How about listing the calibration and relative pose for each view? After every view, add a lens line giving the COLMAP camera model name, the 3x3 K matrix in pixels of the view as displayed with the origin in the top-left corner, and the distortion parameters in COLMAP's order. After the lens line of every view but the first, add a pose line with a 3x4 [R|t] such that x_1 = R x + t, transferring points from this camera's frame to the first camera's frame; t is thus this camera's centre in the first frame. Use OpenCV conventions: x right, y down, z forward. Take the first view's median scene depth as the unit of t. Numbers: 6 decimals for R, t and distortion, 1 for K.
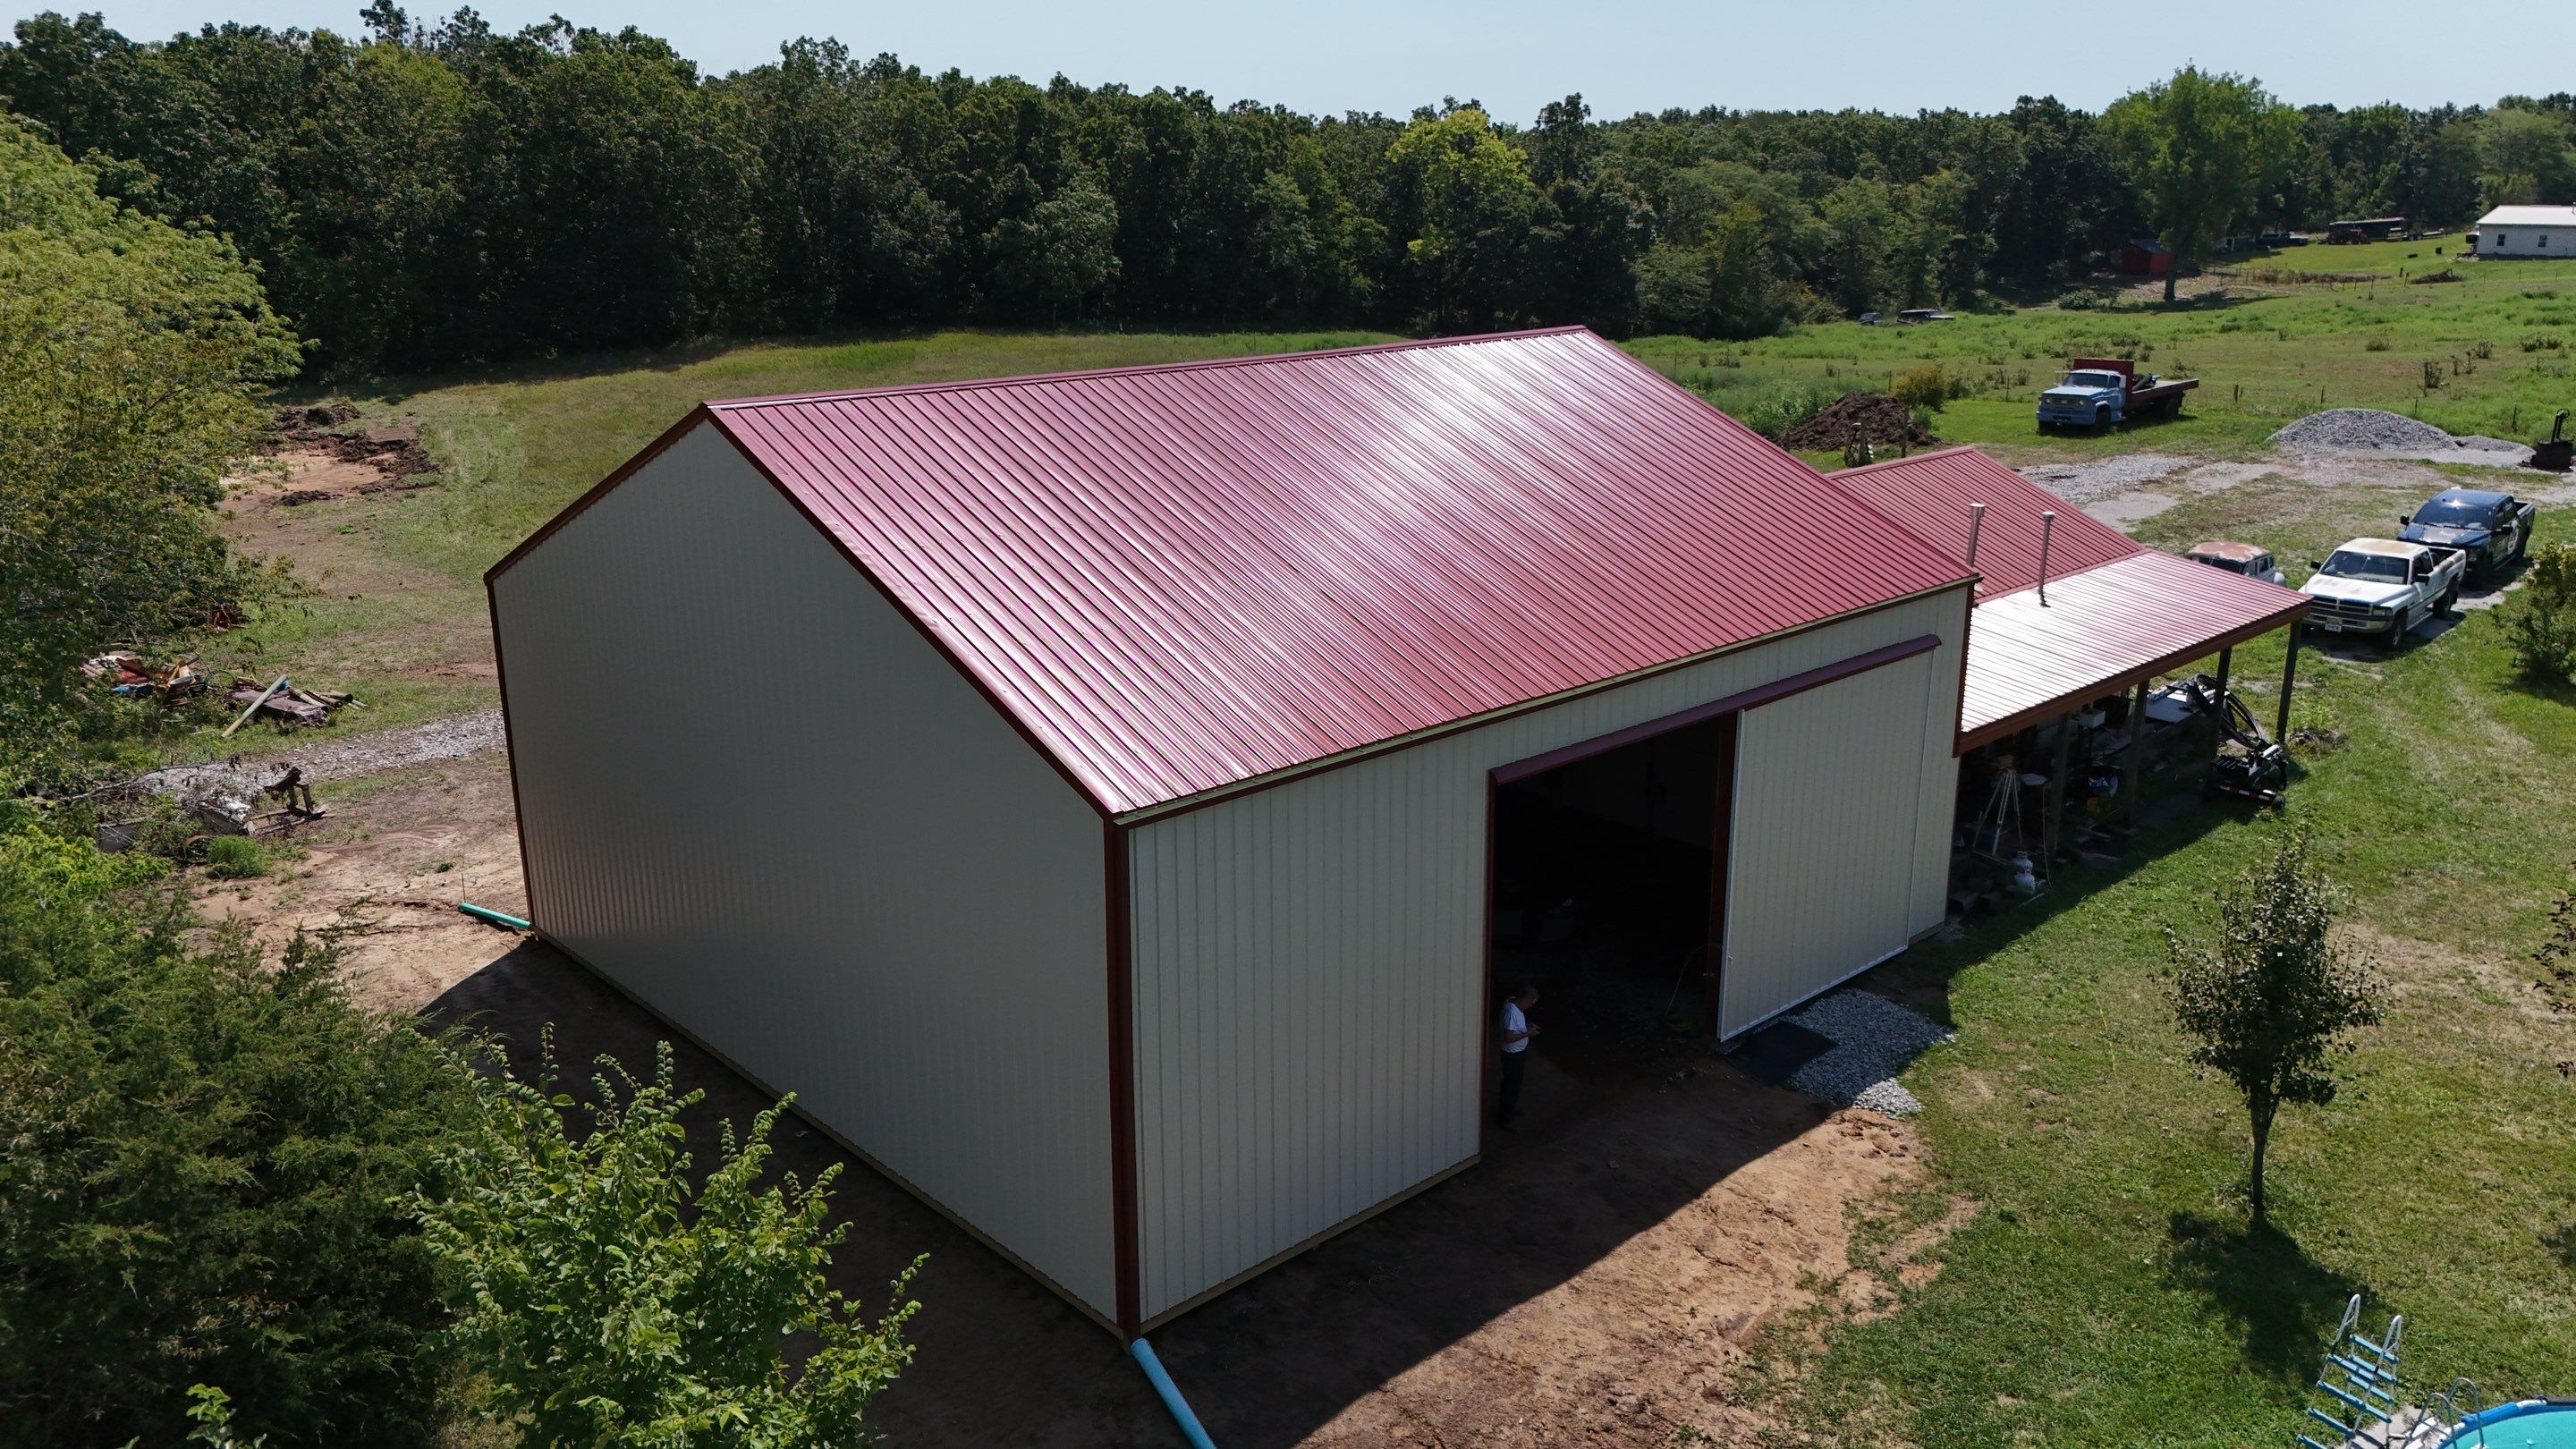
lens RADIAL K [[1953.0, 0, 1288.0], [0, 1953.0, 724.5], [0, 0, 1]] dist [0.087505, -0.067528]
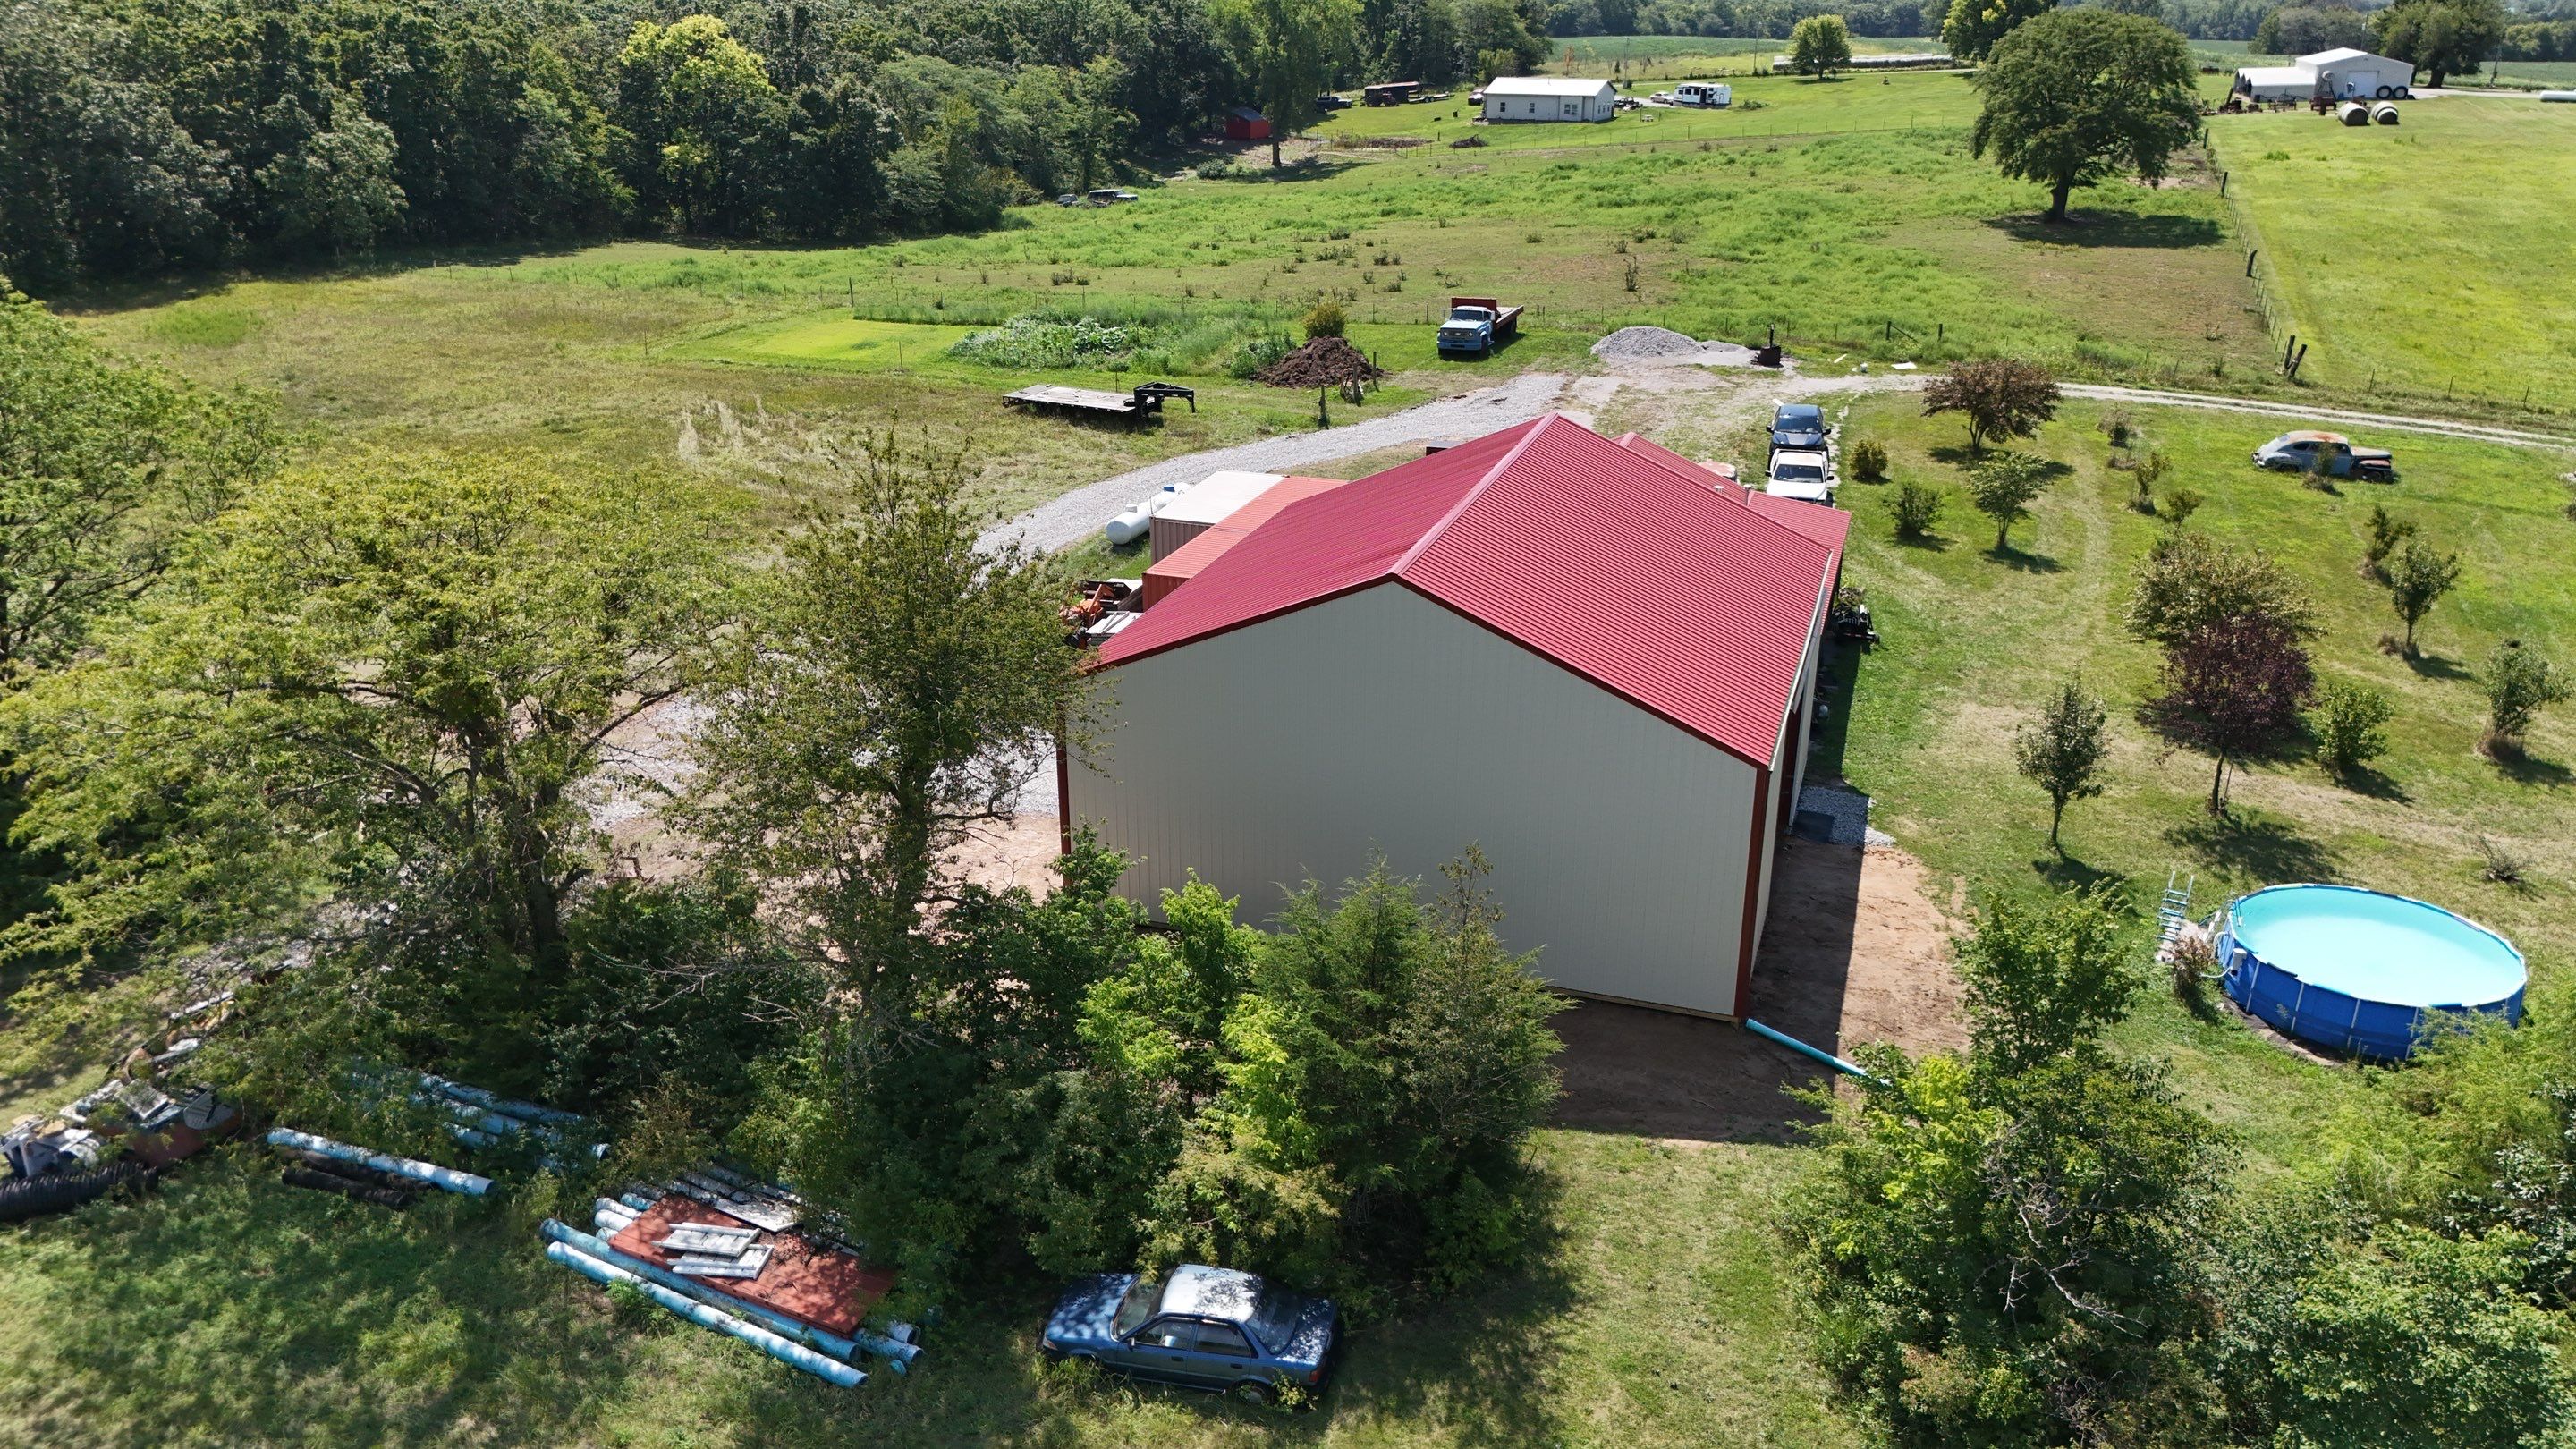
lens RADIAL K [[1953.0, 0, 1288.0], [0, 1953.0, 724.5], [0, 0, 1]] dist [0.087505, -0.067528]
pose [[0.882587, -0.167429, 0.439327, -0.147158], [0.128481, 0.984764, 0.117185, -0.031336], [-0.452254, -0.046980, 0.890651, -0.064045]]
